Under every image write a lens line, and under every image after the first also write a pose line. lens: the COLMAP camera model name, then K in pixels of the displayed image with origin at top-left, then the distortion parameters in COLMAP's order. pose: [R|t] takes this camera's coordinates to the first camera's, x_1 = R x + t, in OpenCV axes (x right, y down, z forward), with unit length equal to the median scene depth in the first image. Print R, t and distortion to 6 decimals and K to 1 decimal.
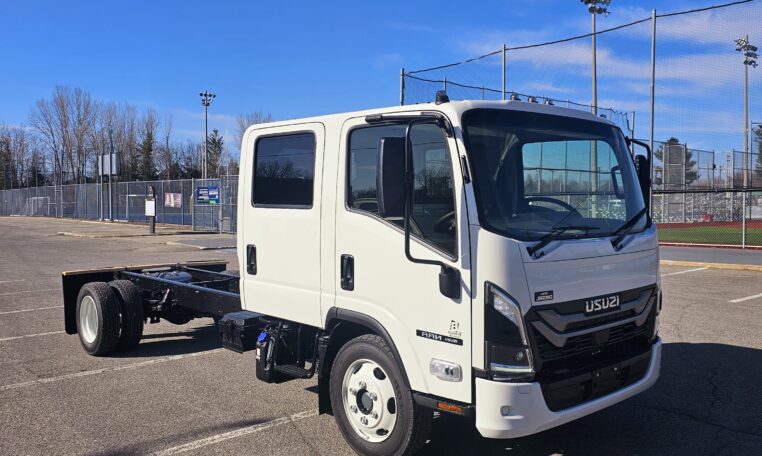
lens RADIAL K [[749.0, 0, 381.0], [0, 749.0, 228.0], [0, 0, 1]] dist [-0.011647, -0.007977]
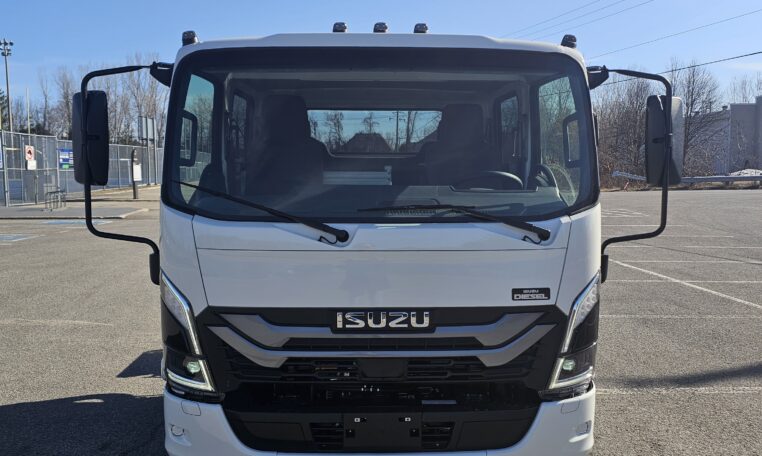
lens RADIAL K [[558.9, 0, 381.0], [0, 558.9, 228.0], [0, 0, 1]] dist [0.007063, -0.000112]
pose [[0.730215, 0.078038, -0.678746, 0.661926], [-0.030136, 0.996167, 0.082112, -0.024373], [0.682552, -0.039505, 0.729768, 0.663289]]
